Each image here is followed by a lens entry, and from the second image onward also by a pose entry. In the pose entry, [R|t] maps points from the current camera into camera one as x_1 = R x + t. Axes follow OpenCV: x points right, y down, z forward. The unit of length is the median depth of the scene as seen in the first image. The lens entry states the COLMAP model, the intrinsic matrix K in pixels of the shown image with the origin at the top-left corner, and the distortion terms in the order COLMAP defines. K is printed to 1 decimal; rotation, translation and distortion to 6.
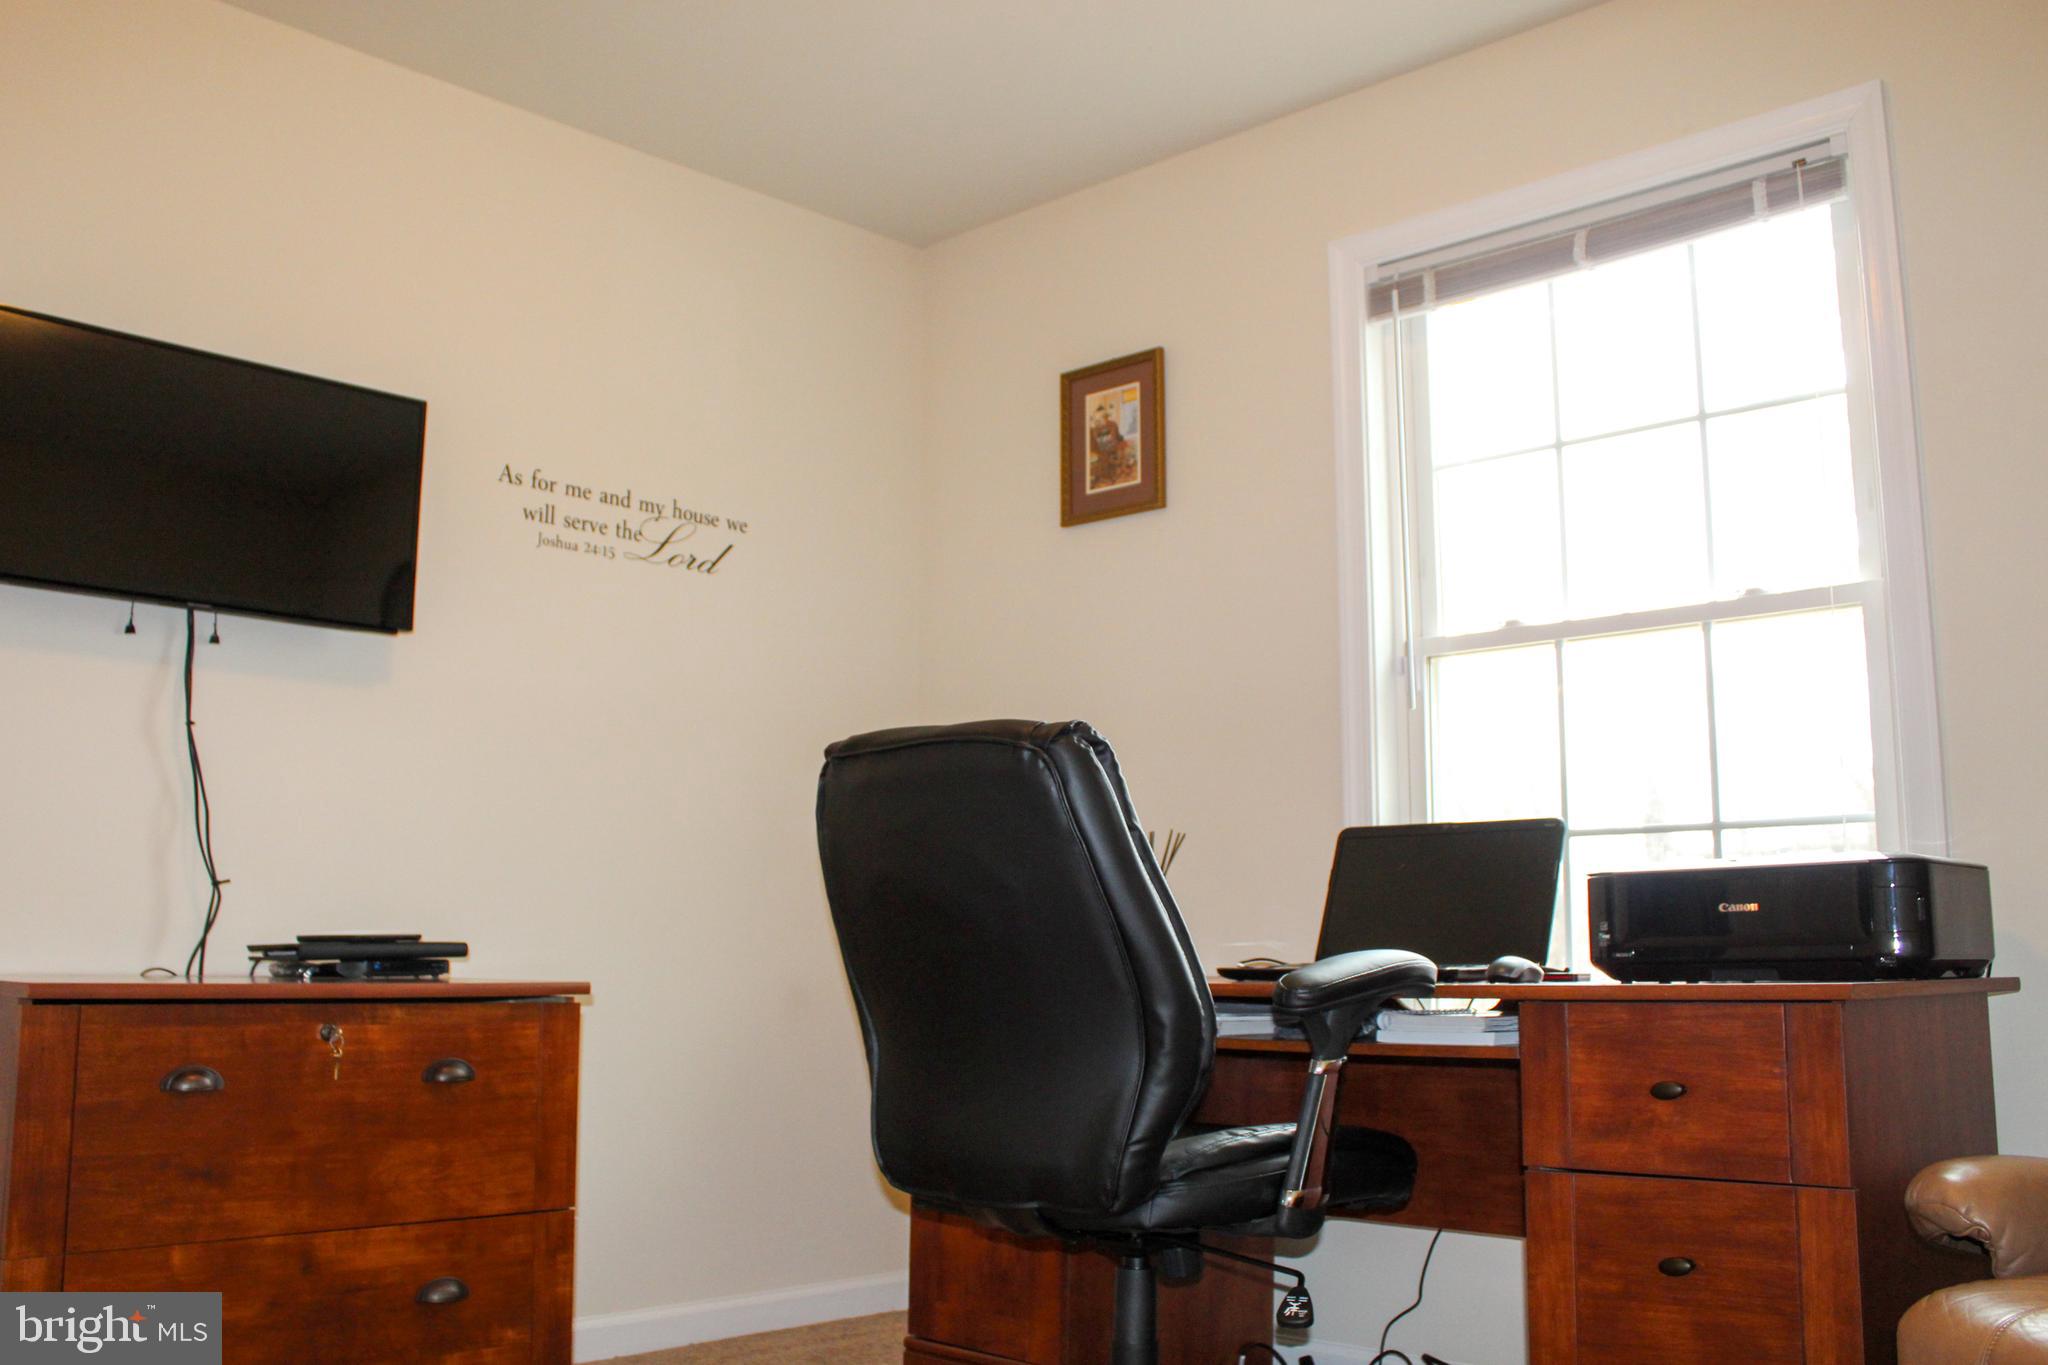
lens RADIAL K [[1795.0, 0, 1024.0], [0, 1795.0, 682.5], [0, 0, 1]] dist [-0.181703, 0.190707]
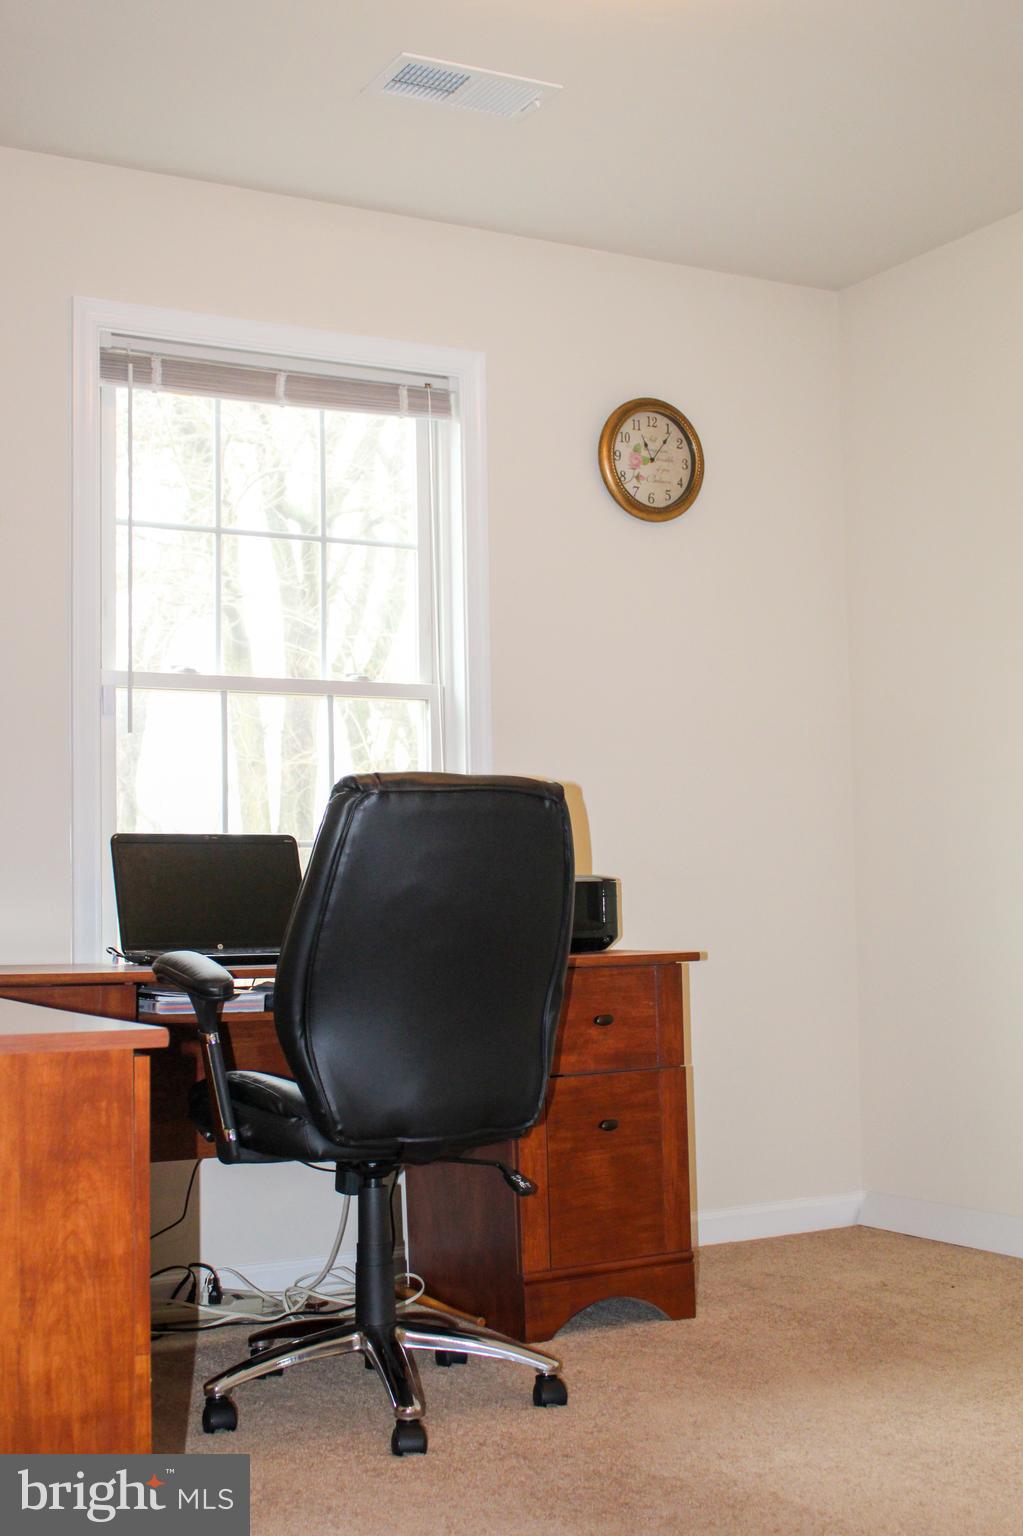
lens RADIAL K [[2069.5, 0, 511.5], [0, 2069.5, 768.0], [0, 0, 1]] dist [-0.139489, -0.001949]
pose [[0.260039, 0.055557, 0.963999, -1.521281], [-0.129398, 0.991344, -0.022227, 0.053236], [-0.956889, -0.118959, 0.264977, 0.593479]]
